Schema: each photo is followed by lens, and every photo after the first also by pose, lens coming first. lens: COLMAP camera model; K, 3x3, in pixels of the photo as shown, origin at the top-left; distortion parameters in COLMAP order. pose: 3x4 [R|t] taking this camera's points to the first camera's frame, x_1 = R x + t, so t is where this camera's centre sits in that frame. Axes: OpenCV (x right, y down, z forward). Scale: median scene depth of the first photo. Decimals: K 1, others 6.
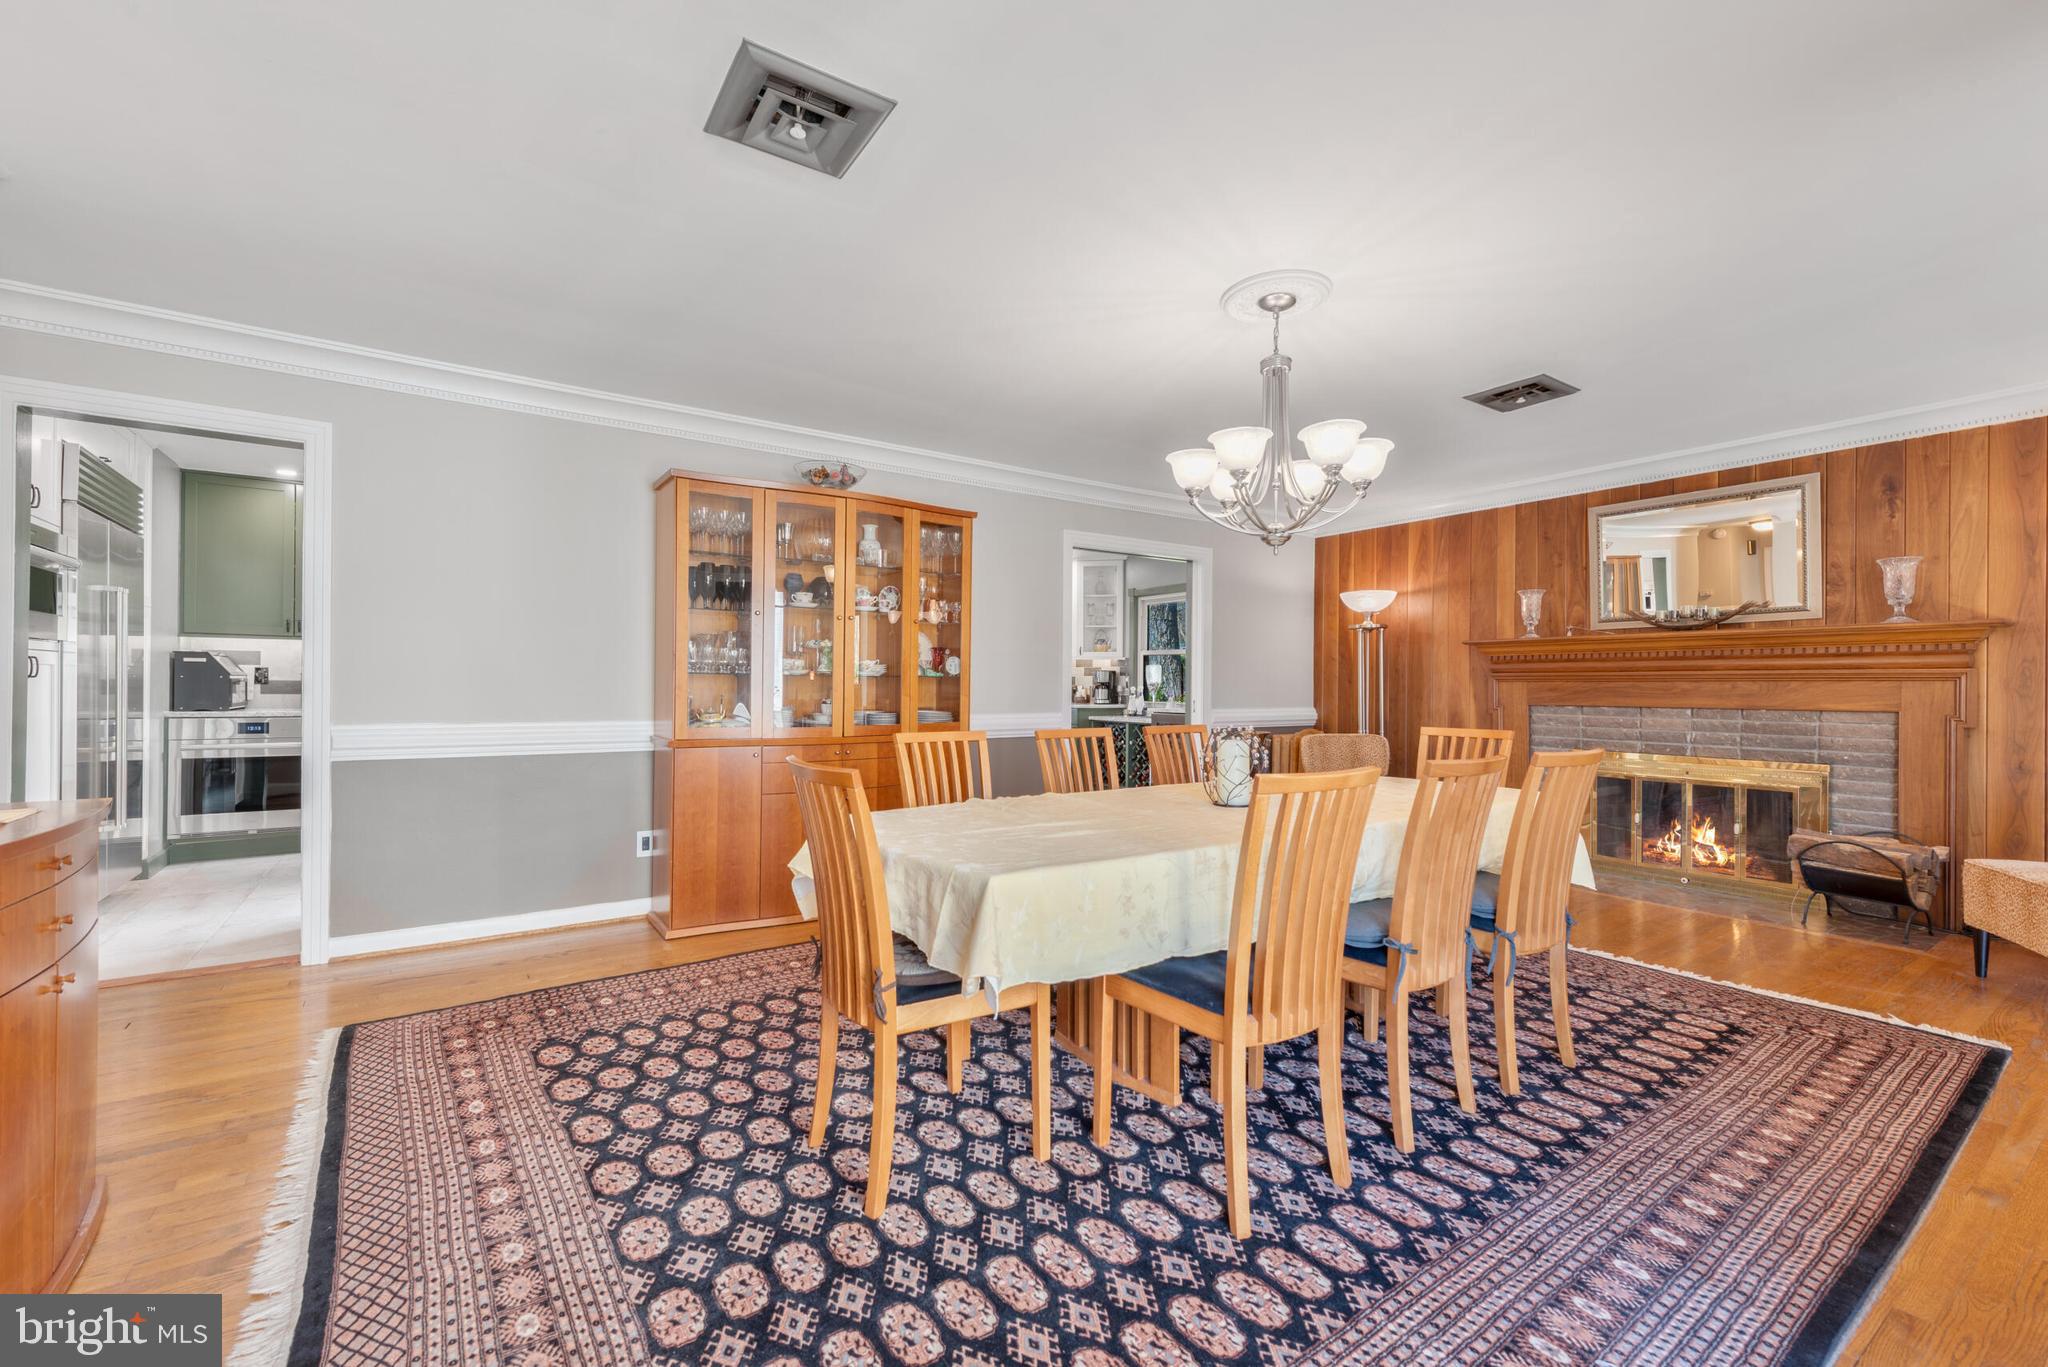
lens RADIAL K [[865.0, 0, 1027.9], [0, 865.0, 682.1], [0, 0, 1]] dist [0.001006, -0.000007]
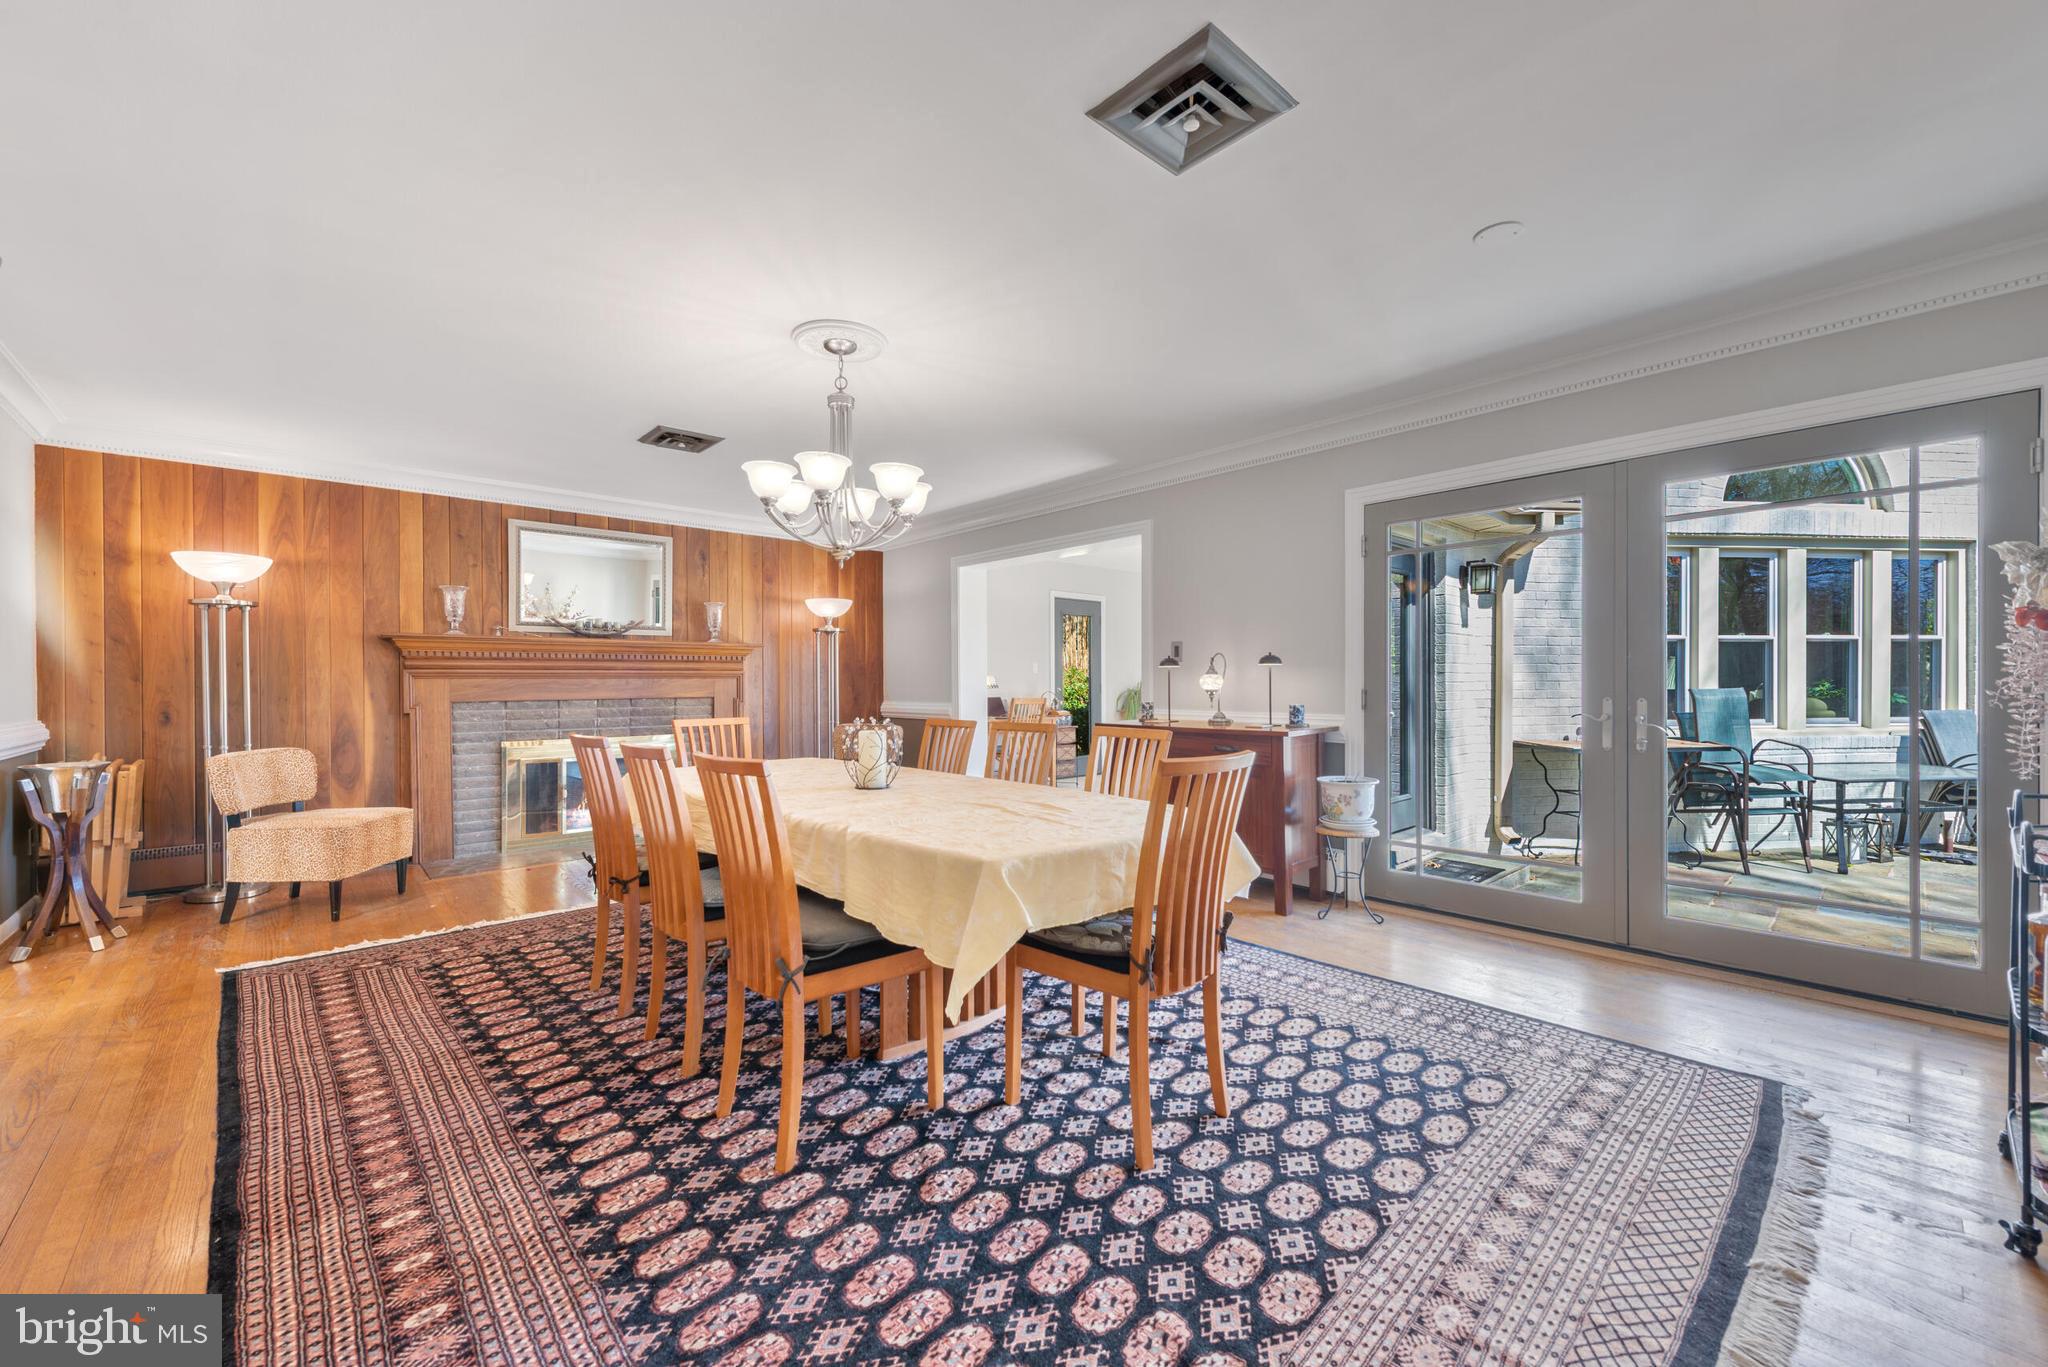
lens RADIAL K [[795.6, 0, 1024.9], [0, 795.6, 686.0], [0, 0, 1]] dist [0.014145, -0.005493]
pose [[-0.145673, -0.009887, 0.989283, -0.472276], [-0.001169, 0.999951, 0.009822, -0.002008], [-0.989332, 0.000274, -0.145677, 0.544161]]
